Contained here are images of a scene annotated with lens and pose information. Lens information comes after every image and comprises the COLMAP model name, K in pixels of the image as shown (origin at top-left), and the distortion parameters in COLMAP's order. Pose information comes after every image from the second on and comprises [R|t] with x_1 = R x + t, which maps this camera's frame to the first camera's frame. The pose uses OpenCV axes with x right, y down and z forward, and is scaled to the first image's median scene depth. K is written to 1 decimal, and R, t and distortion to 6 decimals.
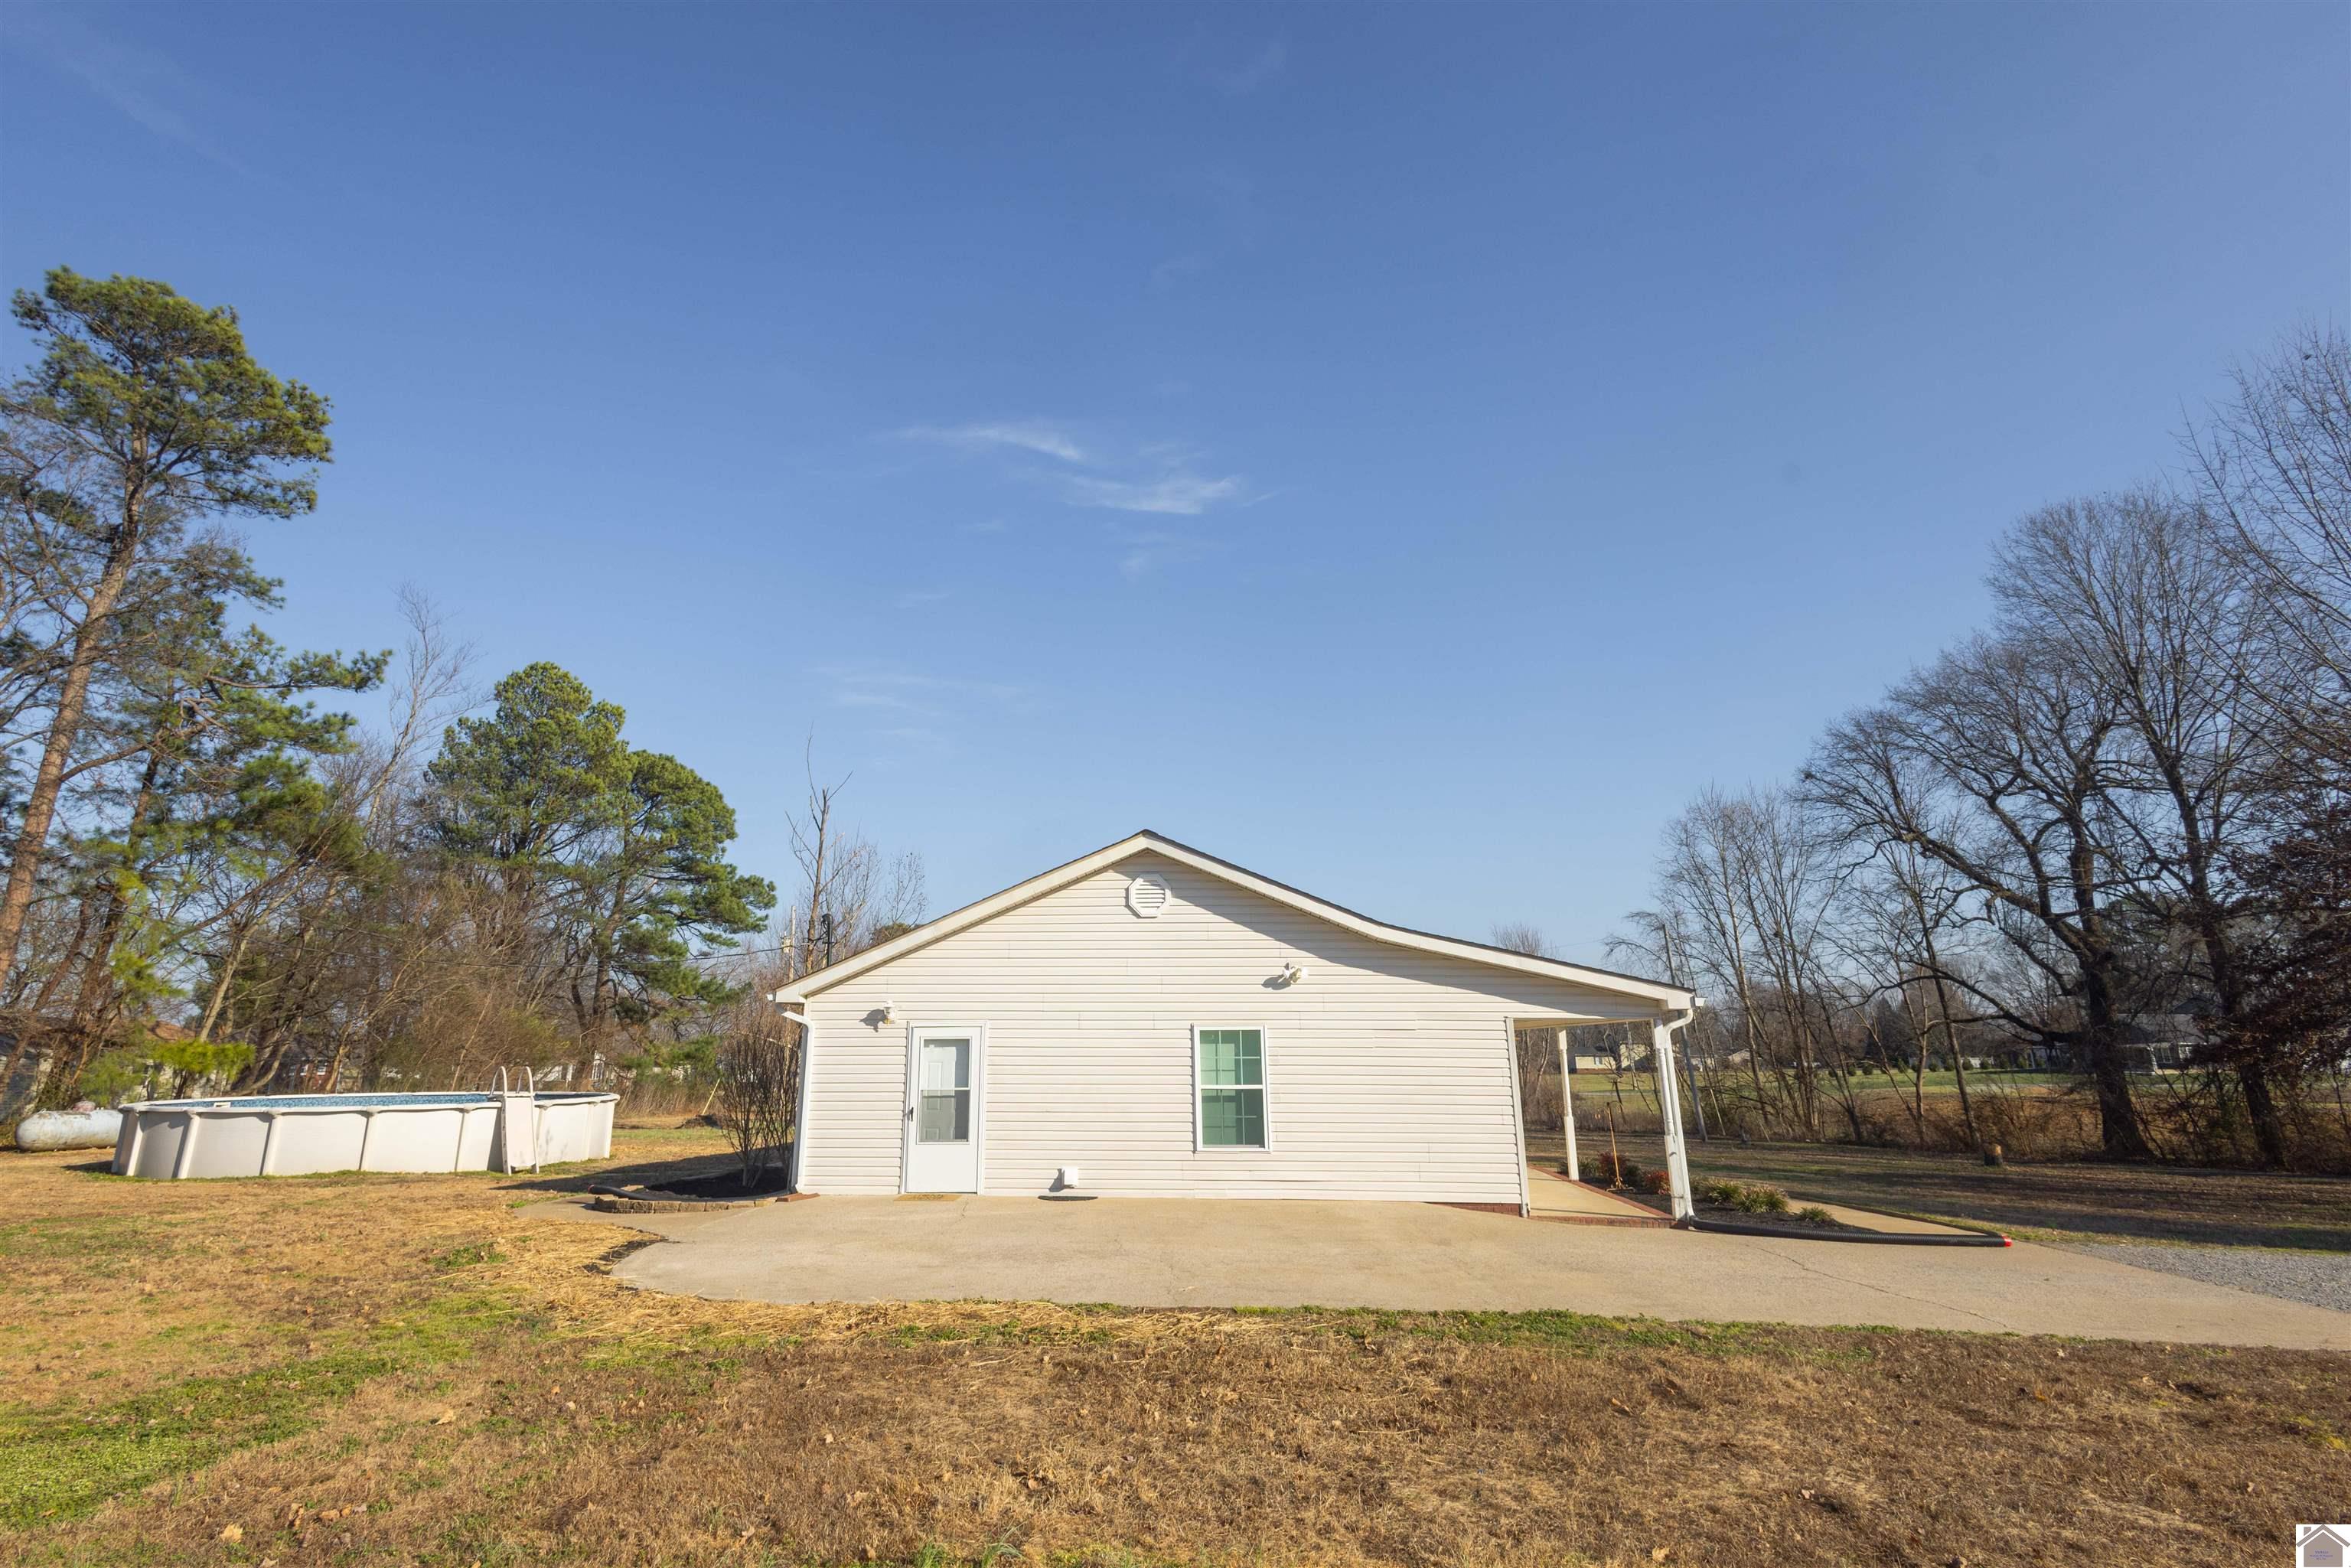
lens RADIAL K [[1132.3, 0, 1175.5], [0, 1132.3, 784.0], [0, 0, 1]] dist [0.007975, -0.001761]
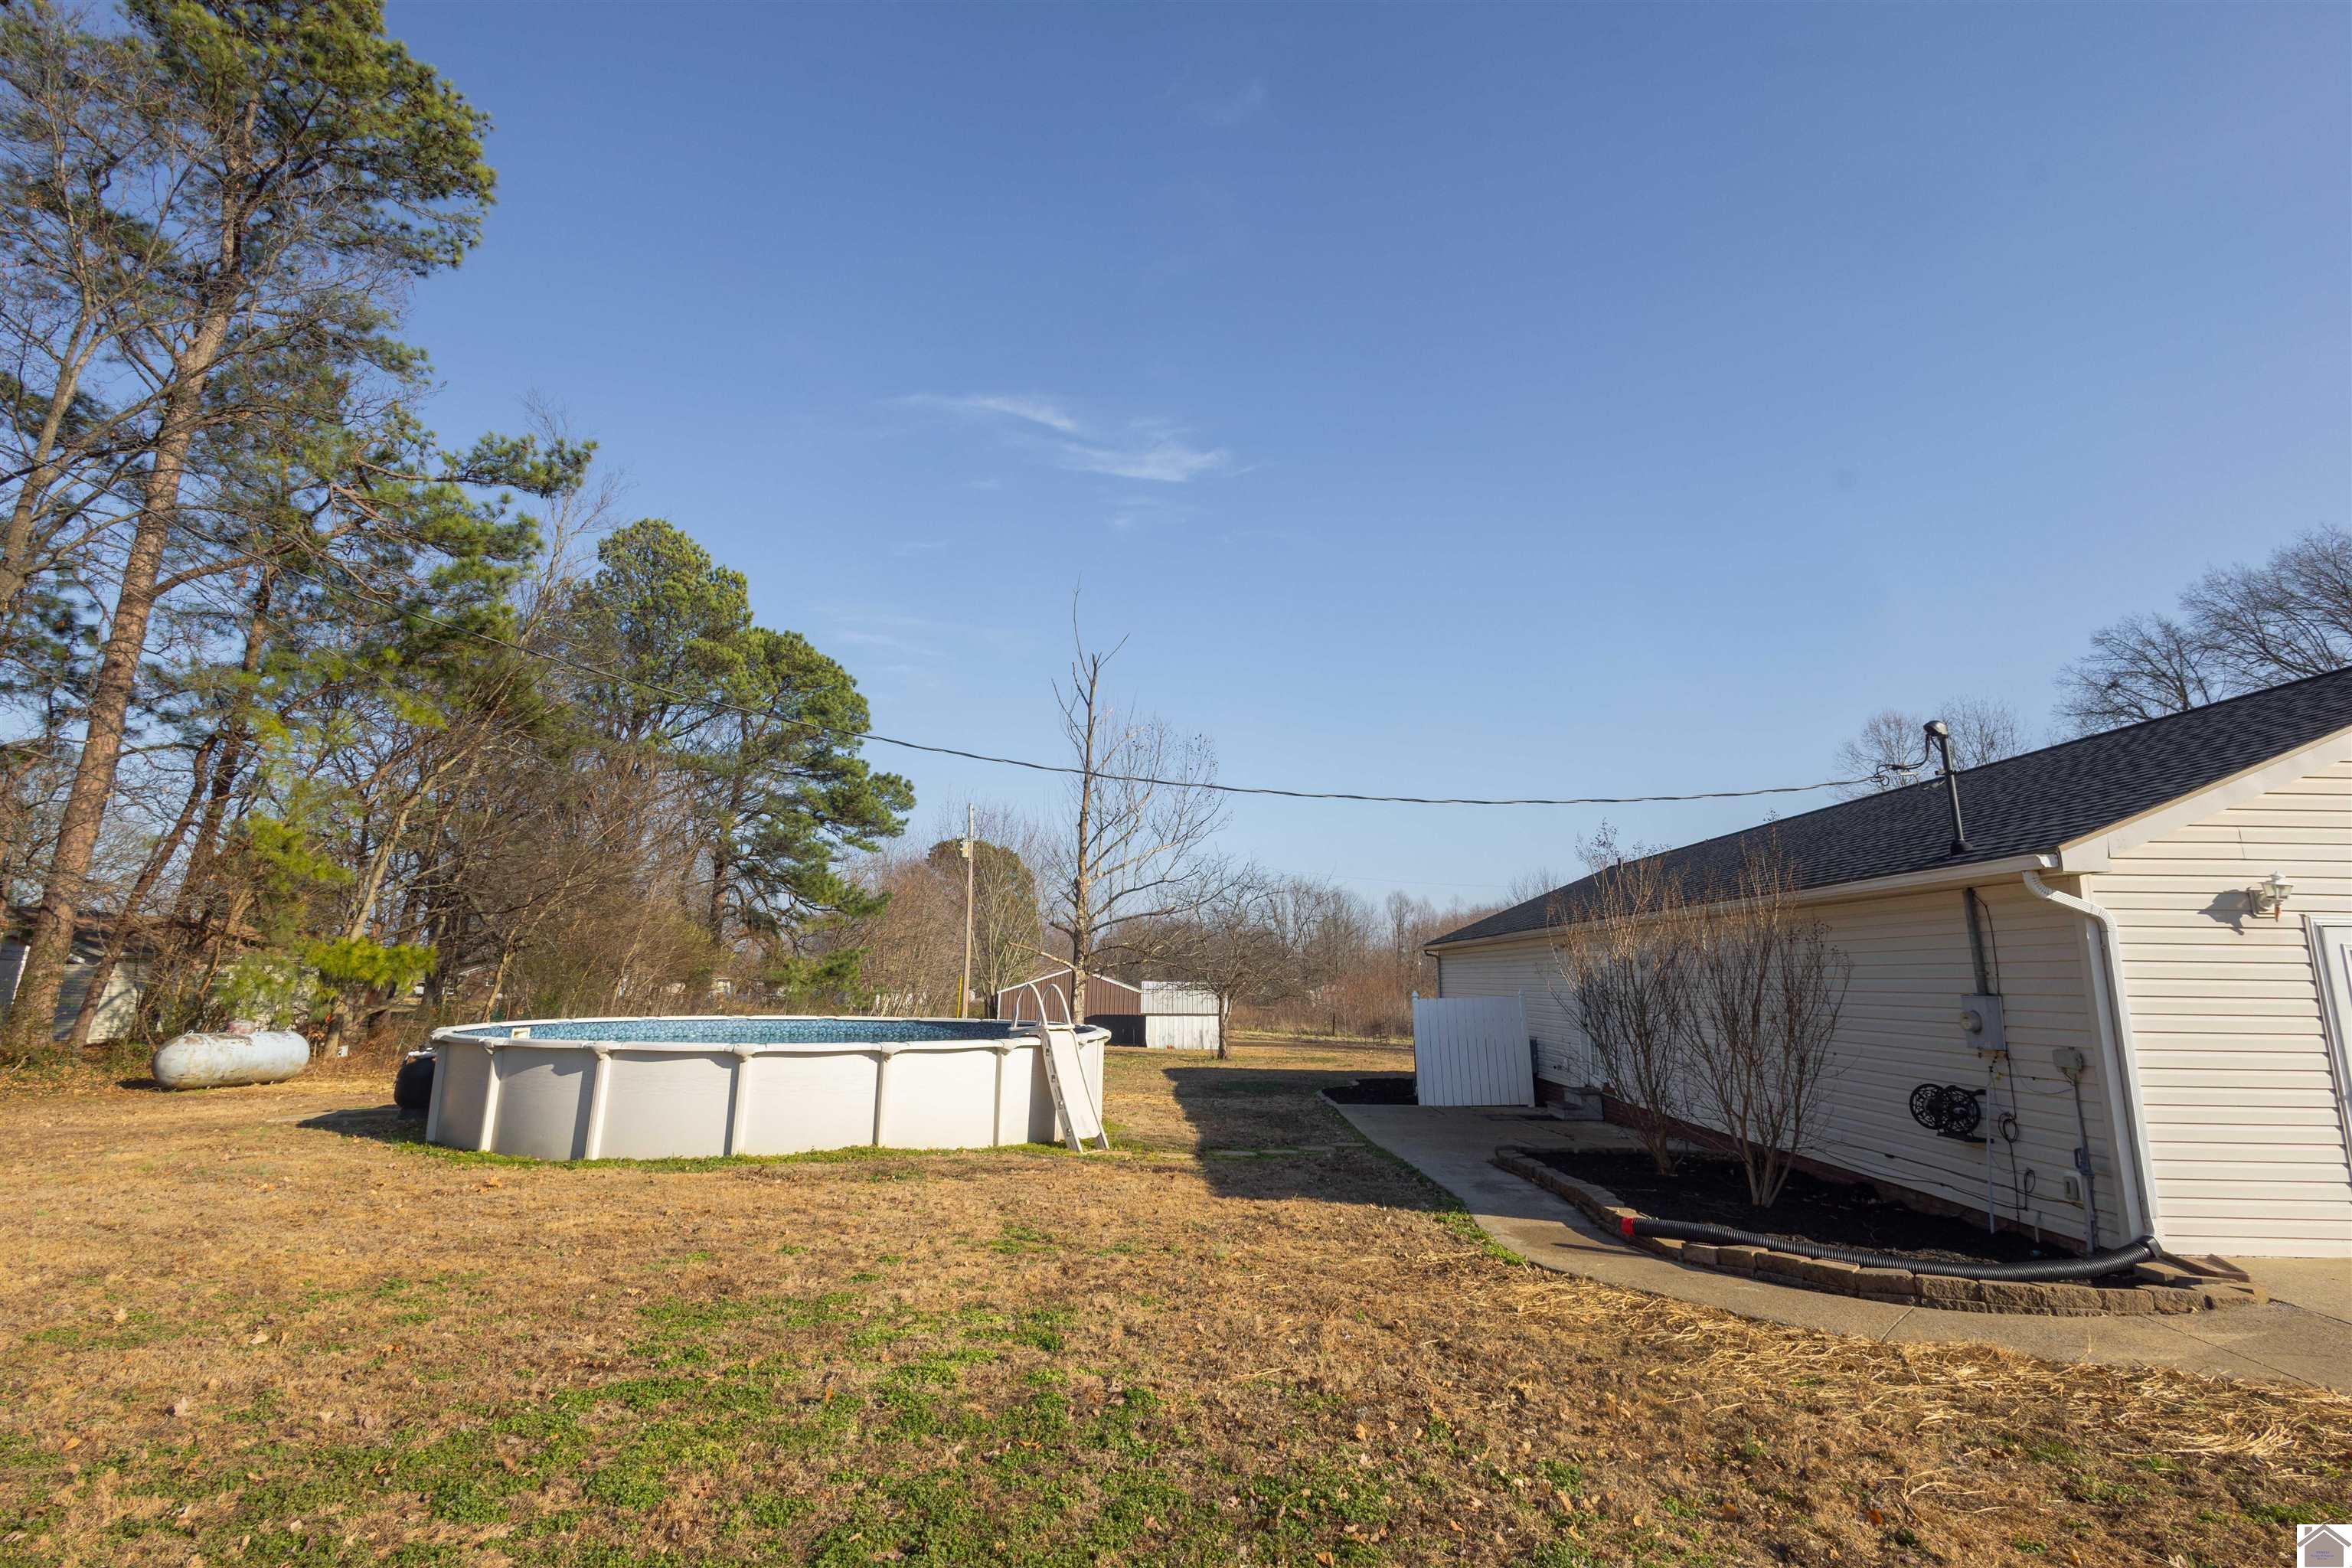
lens RADIAL K [[1085.4, 0, 1176.0], [0, 1085.4, 784.0], [0, 0, 1]] dist [0.007403, -0.000730]
pose [[0.998154, 0.026661, 0.054562, -0.342593], [-0.029715, 0.997991, 0.055947, 0.061566], [-0.052961, -0.057465, 0.996942, 0.241114]]
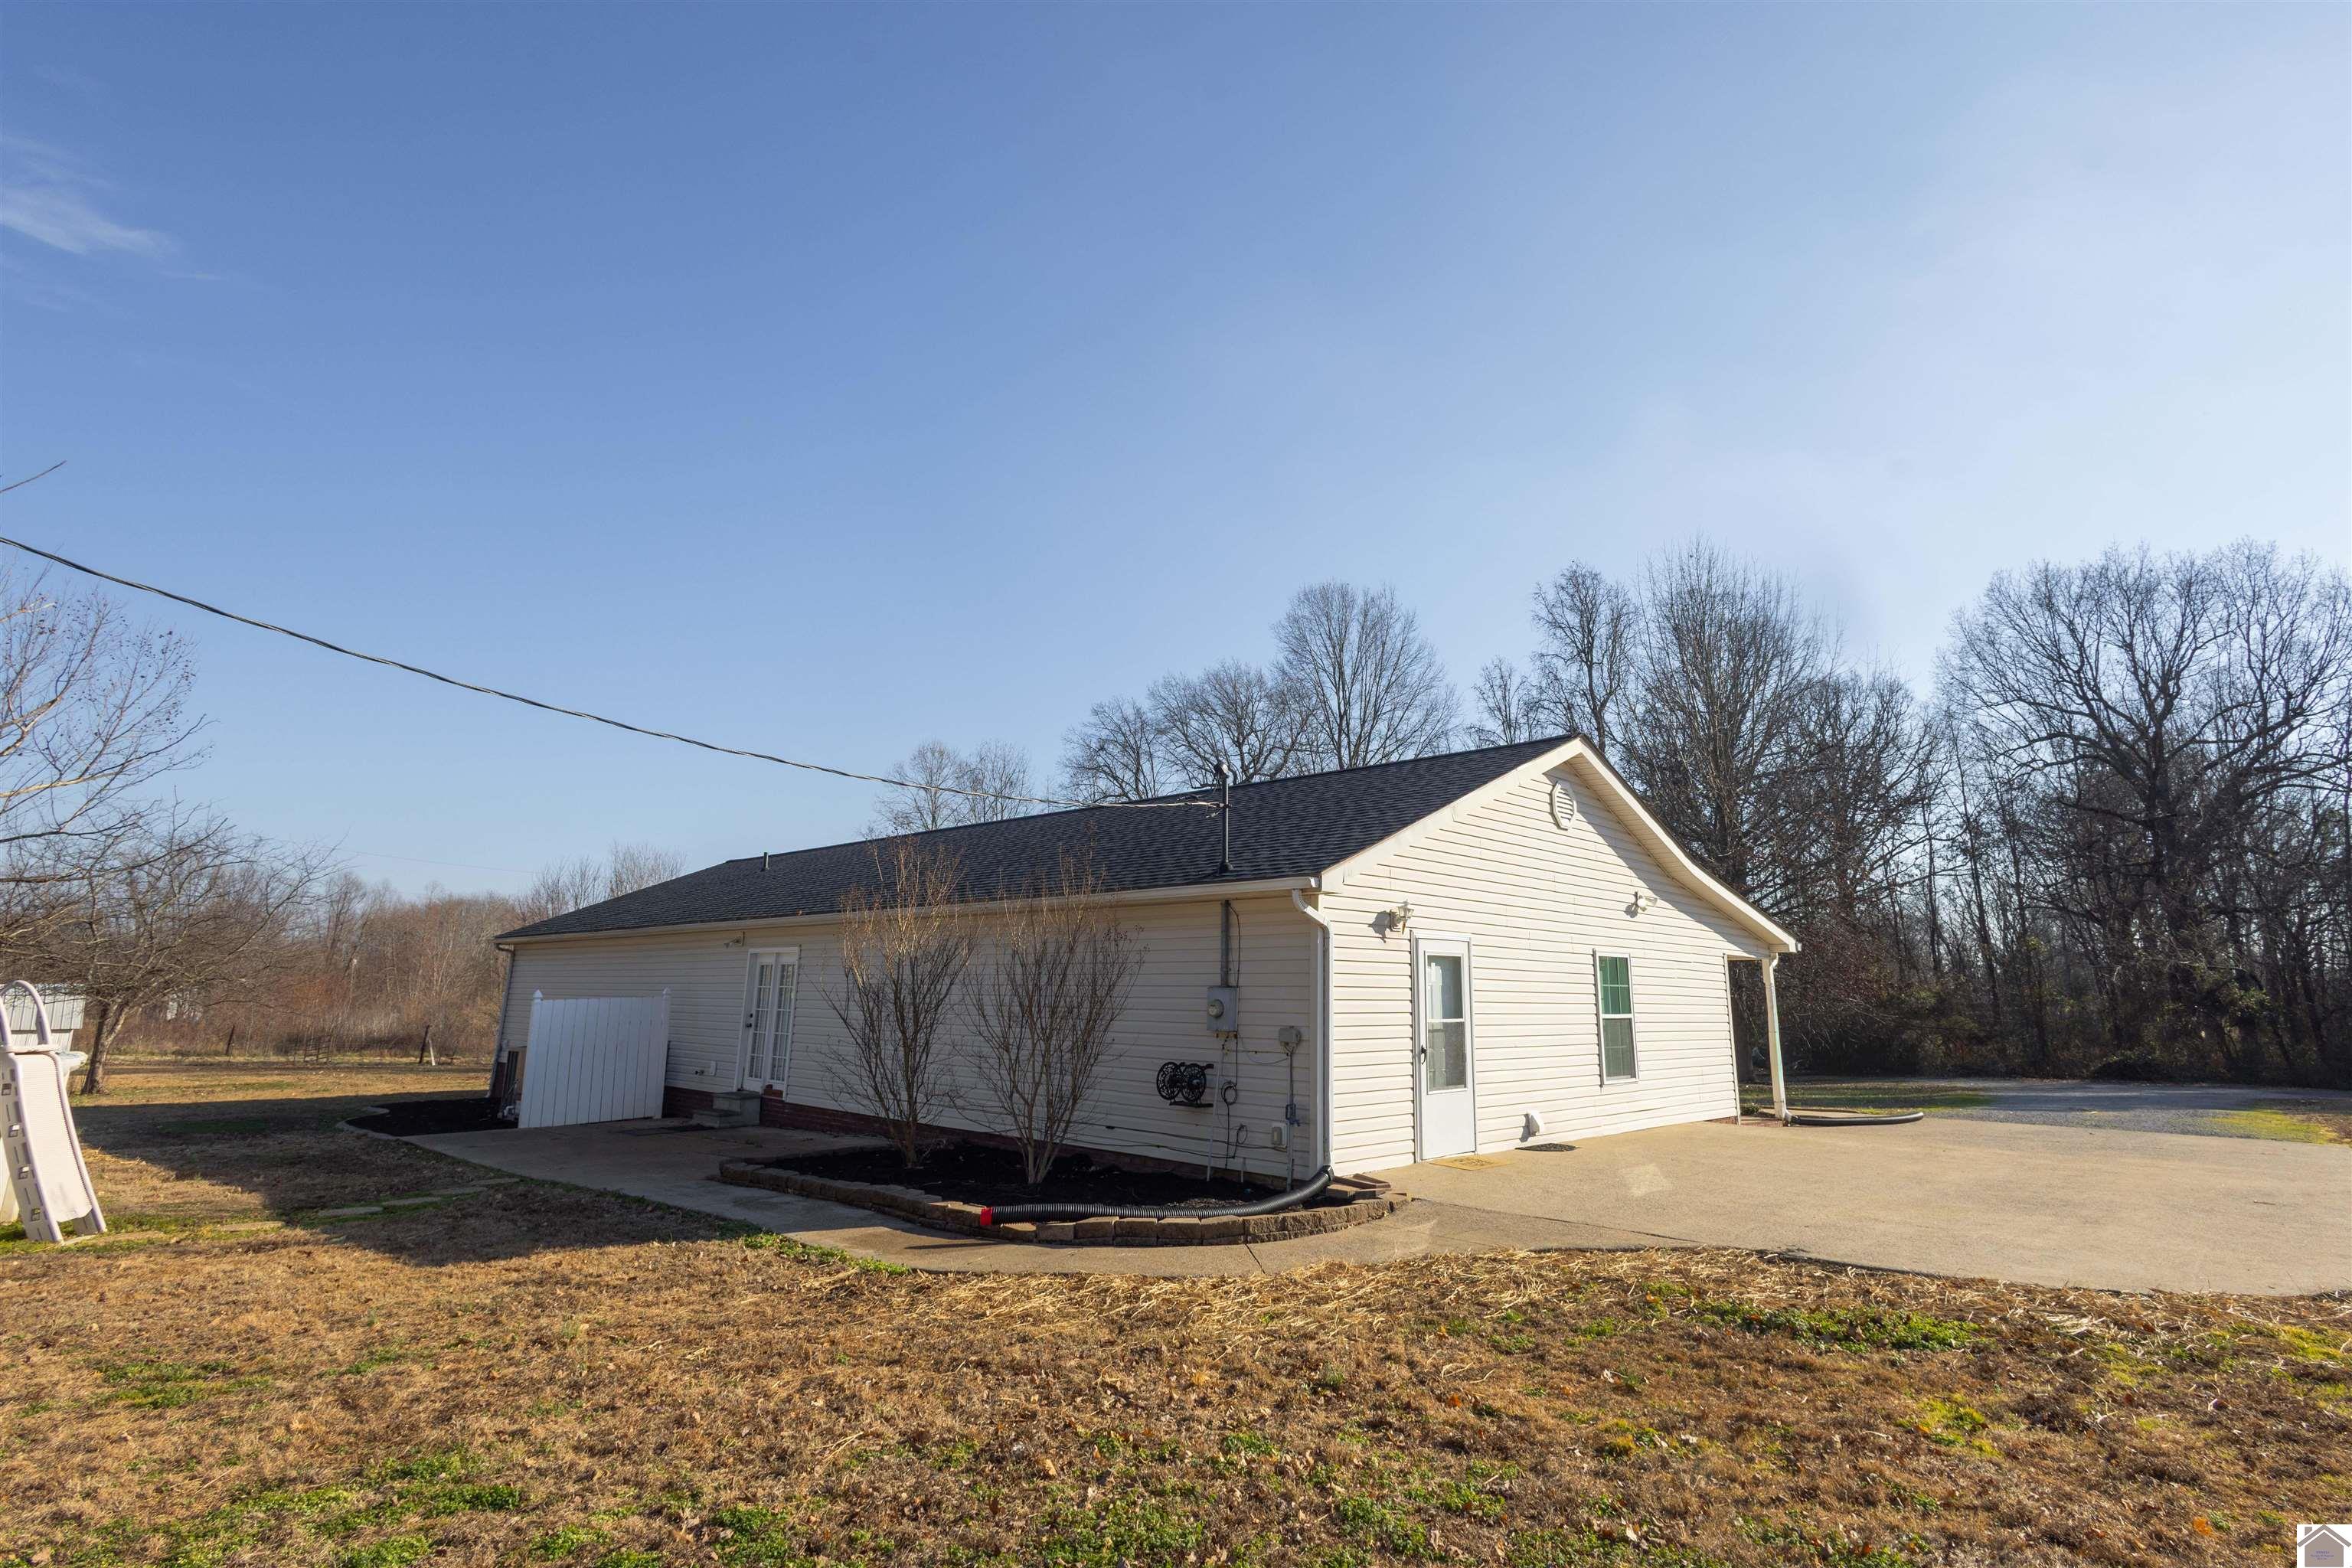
lens RADIAL K [[1132.8, 0, 1176.0], [0, 1132.8, 784.0], [0, 0, 1]] dist [0.007975, -0.001761]
pose [[0.662927, 0.145718, 0.734367, -0.396568], [-0.187046, 0.982007, -0.026007, 0.073001], [-0.724943, -0.120119, 0.678255, 0.277731]]
